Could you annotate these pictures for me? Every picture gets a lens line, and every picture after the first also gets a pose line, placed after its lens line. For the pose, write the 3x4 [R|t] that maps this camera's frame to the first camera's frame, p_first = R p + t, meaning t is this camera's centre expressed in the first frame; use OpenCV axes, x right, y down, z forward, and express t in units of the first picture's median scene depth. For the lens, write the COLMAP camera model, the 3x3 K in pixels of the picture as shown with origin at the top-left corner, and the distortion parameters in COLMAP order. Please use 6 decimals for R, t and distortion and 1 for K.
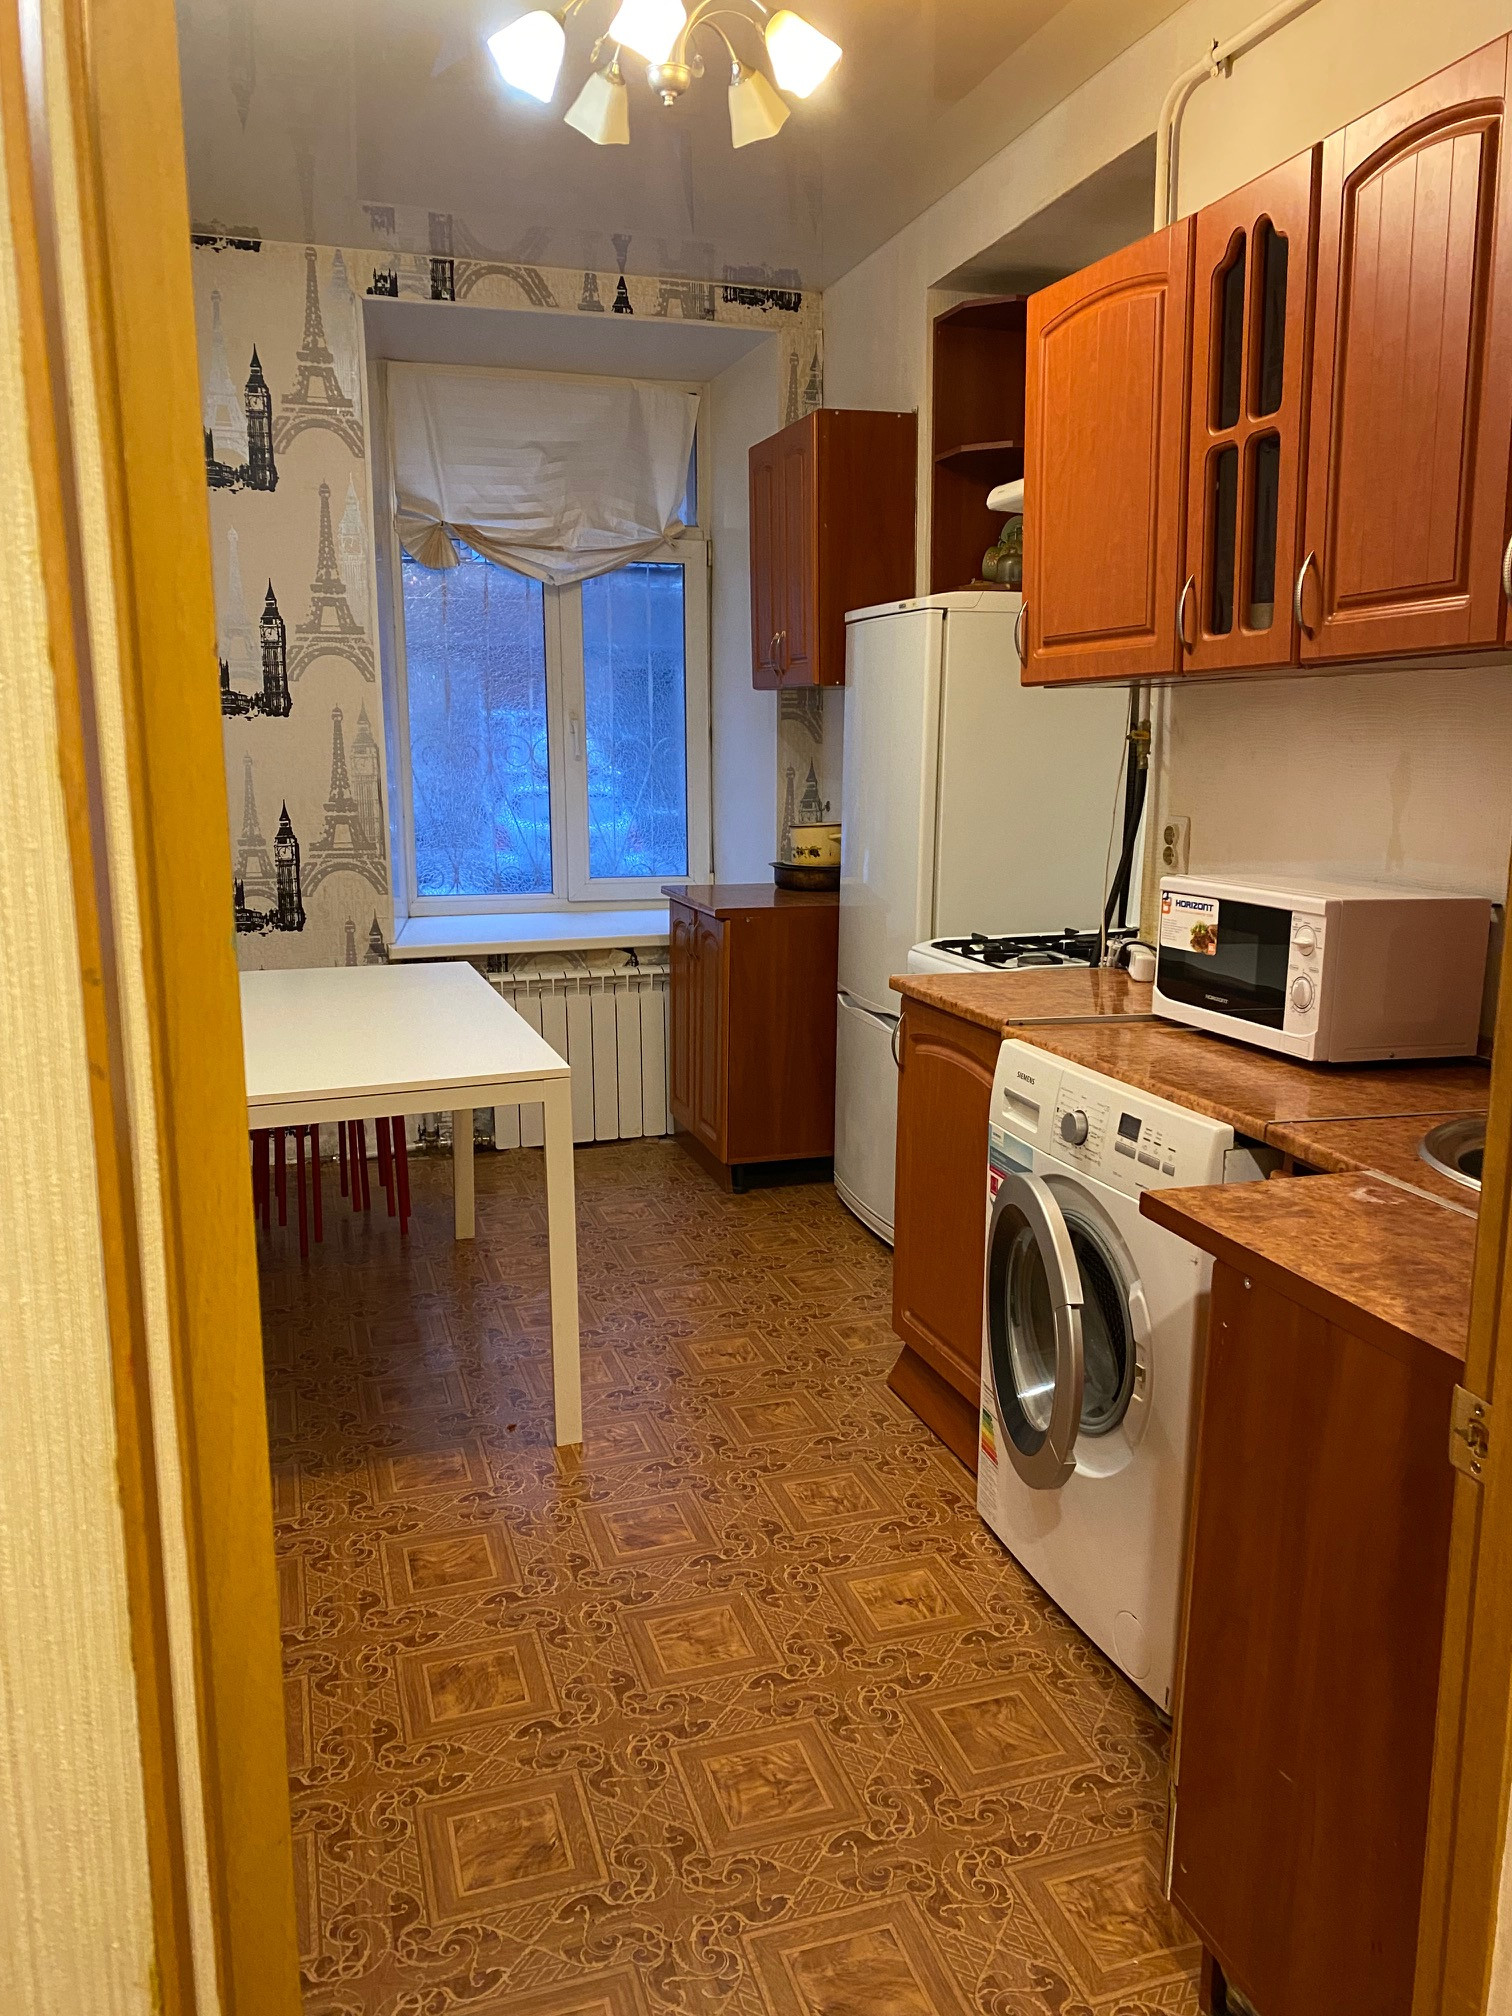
lens RADIAL K [[1537.0, 0, 791.0], [0, 1537.0, 1013.1], [0, 0, 1]] dist [0.057674, -0.058571]
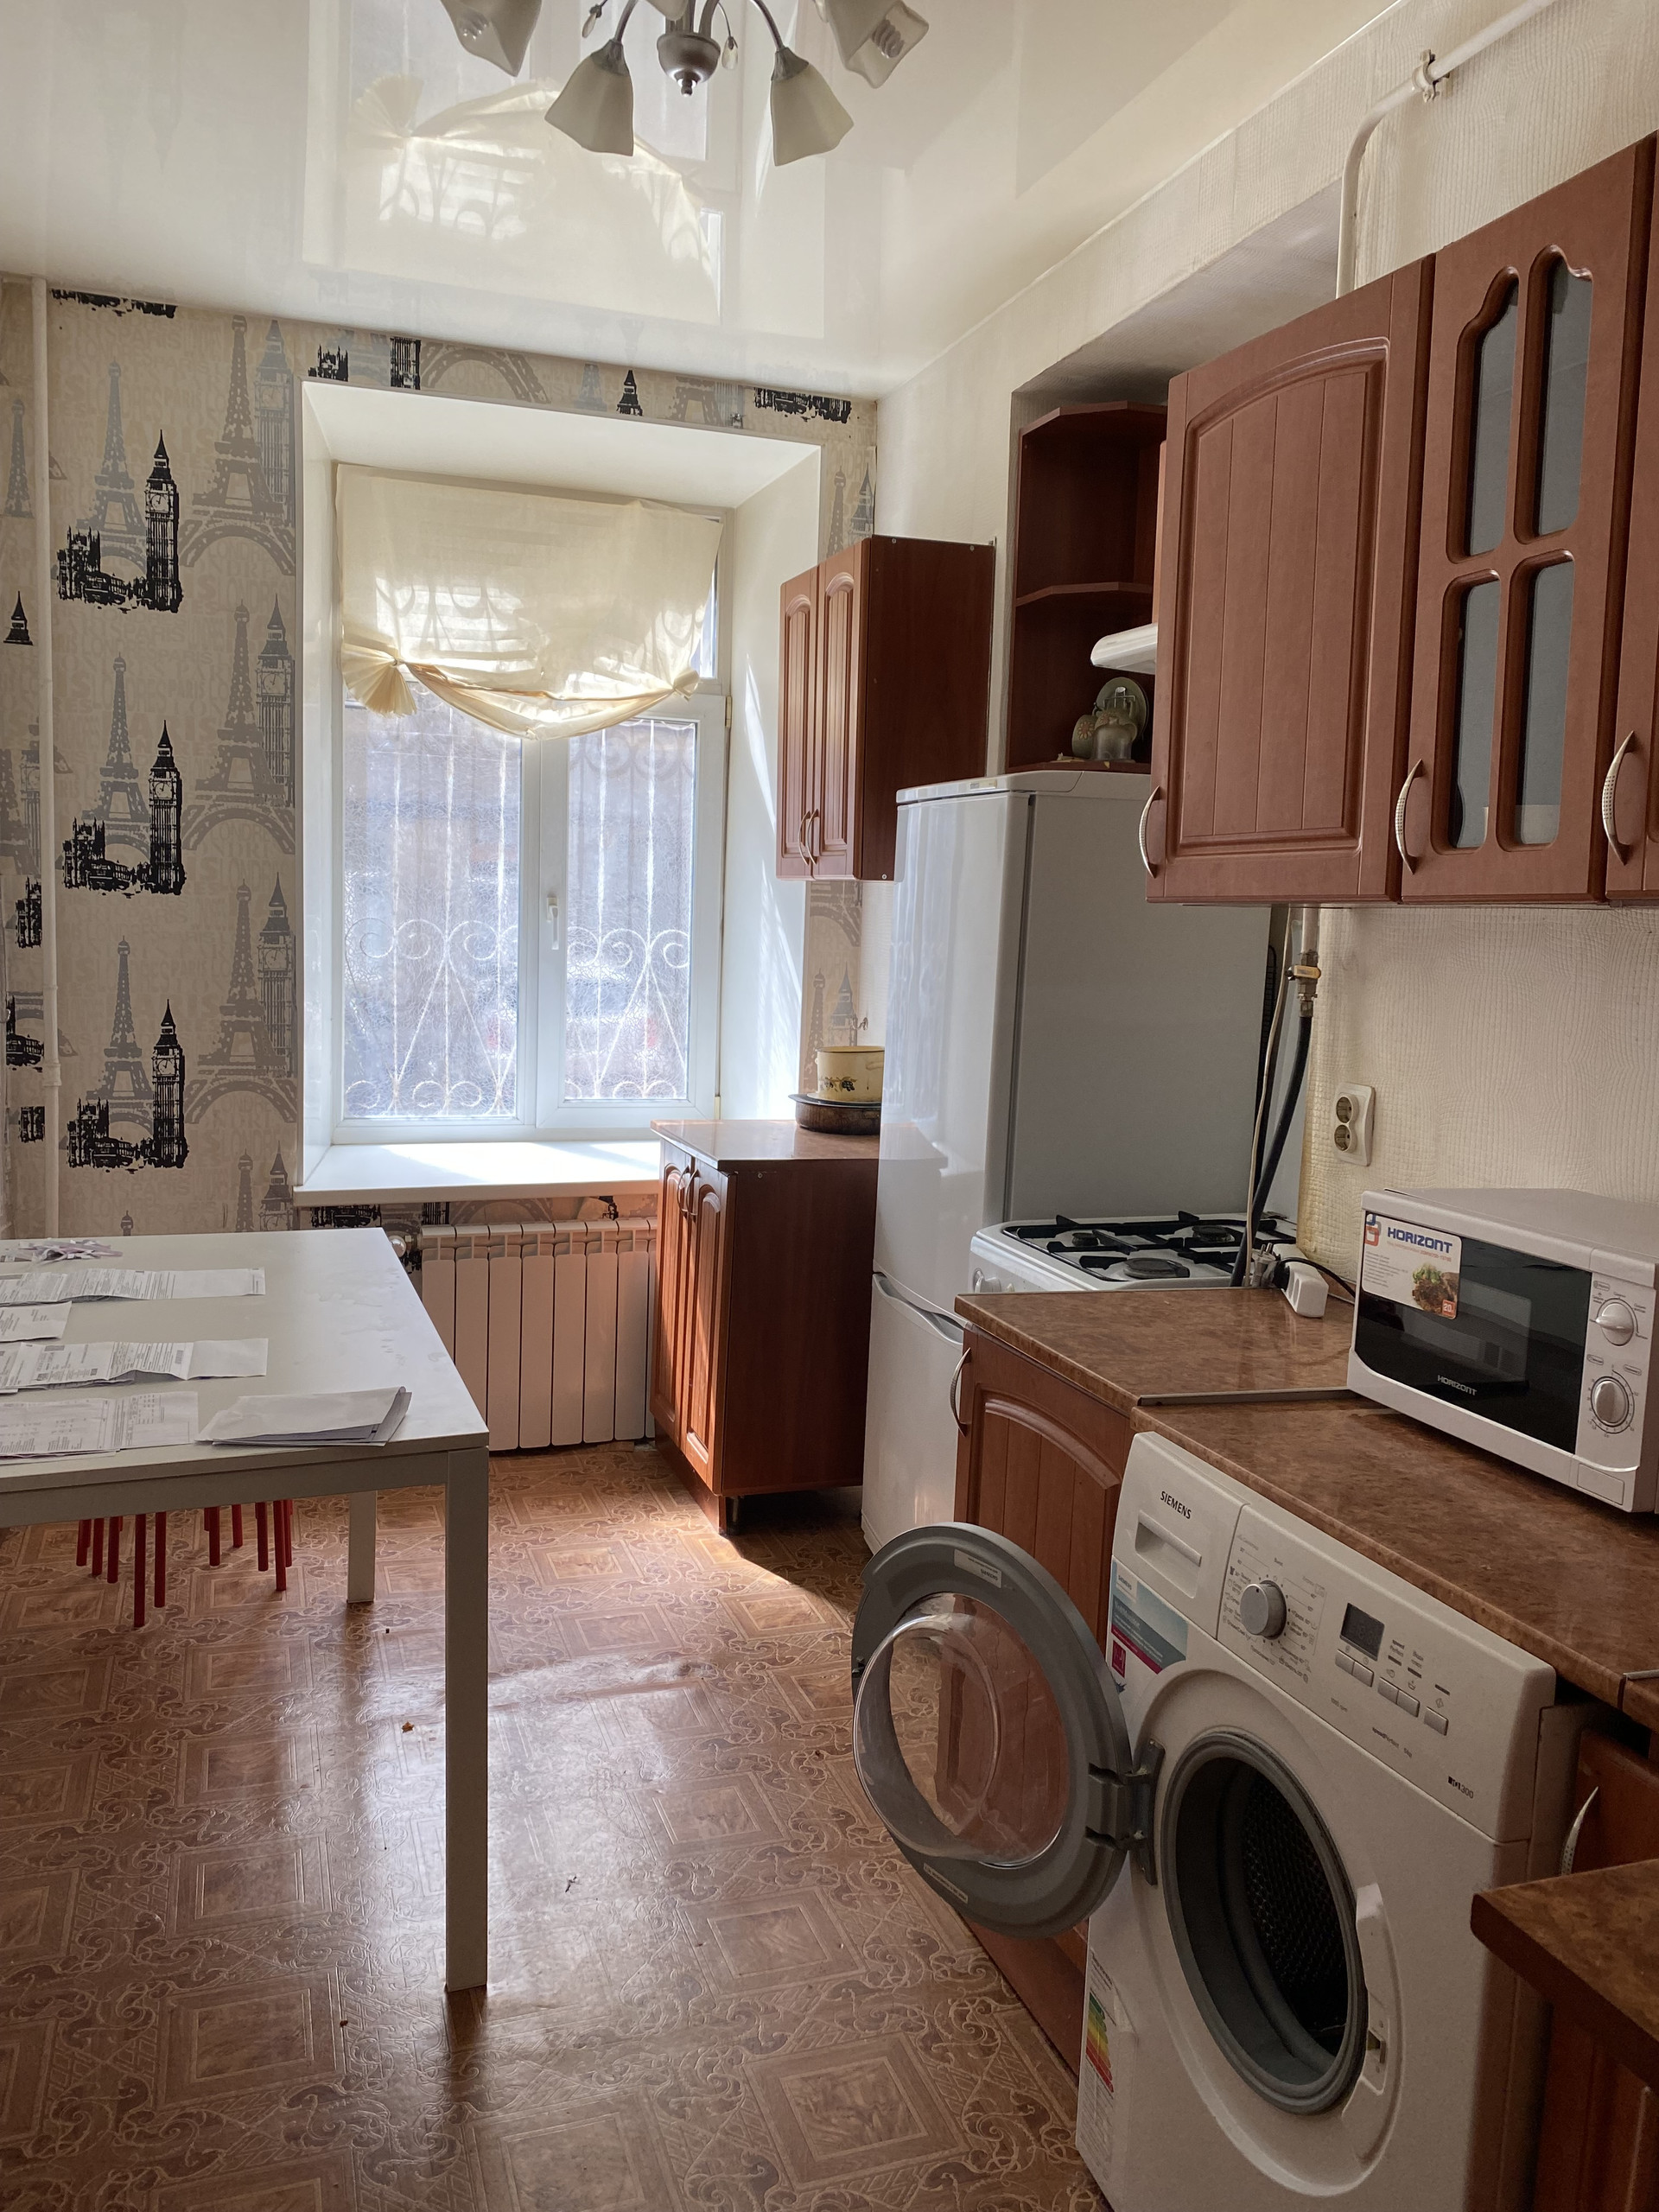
lens RADIAL K [[1686.5, 0, 836.3], [0, 1686.5, 1088.2], [0, 0, 1]] dist [0.057674, -0.058571]
pose [[0.999326, 0.032541, 0.017003, -0.006956], [-0.031212, 0.996821, -0.073309, -0.057749], [-0.019334, 0.072729, 0.997164, 0.202553]]
